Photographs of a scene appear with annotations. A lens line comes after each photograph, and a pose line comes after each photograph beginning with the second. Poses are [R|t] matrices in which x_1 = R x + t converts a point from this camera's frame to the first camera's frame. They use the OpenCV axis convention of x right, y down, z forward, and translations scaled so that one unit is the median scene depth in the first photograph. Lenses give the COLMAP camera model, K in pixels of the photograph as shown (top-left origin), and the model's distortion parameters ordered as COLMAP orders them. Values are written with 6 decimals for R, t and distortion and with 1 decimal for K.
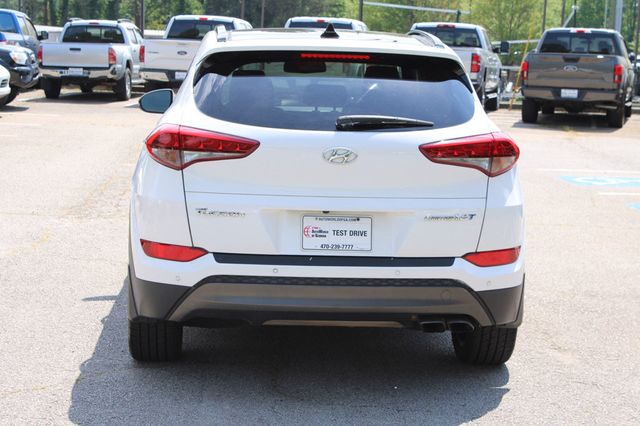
lens RADIAL K [[1375.0, 0, 320.0], [0, 1375.0, 213.0], [0, 0, 1]] dist [0.044366, 0.306499]
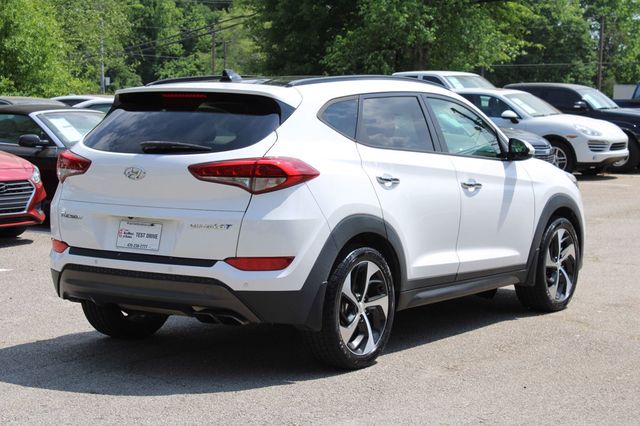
lens RADIAL K [[1375.0, 0, 320.0], [0, 1375.0, 213.0], [0, 0, 1]] dist [0.044366, 0.306499]
pose [[0.791971, 0.030434, -0.609800, 0.893868], [-0.064055, 0.997387, -0.033413, 0.025490], [0.607189, 0.065523, 0.791851, 0.107839]]
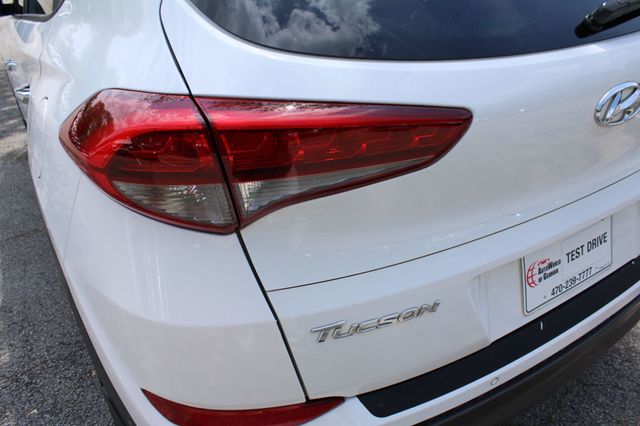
lens RADIAL K [[529.3, 0, 320.0], [0, 529.3, 213.0], [0, 0, 1]] dist [-0.168923, 0.126885]
pose [[0.876639, -0.293499, 0.381265, -0.129196], [0.142653, 0.915320, 0.376616, -0.079711], [-0.459516, -0.275768, 0.844273, 0.881999]]
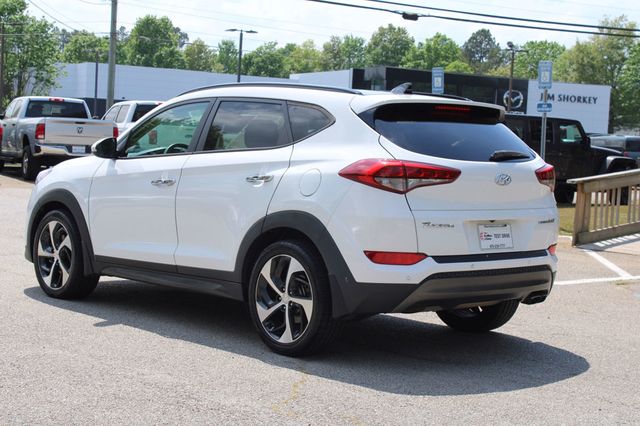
lens RADIAL K [[1242.6, 0, 320.0], [0, 1242.6, 213.0], [0, 0, 1]] dist [-0.015192, -0.018071]
pose [[0.769673, -0.038068, 0.637302, -0.898751], [0.060276, 0.998095, -0.013176, -0.002748], [-0.635586, 0.048556, 0.770502, 0.156332]]
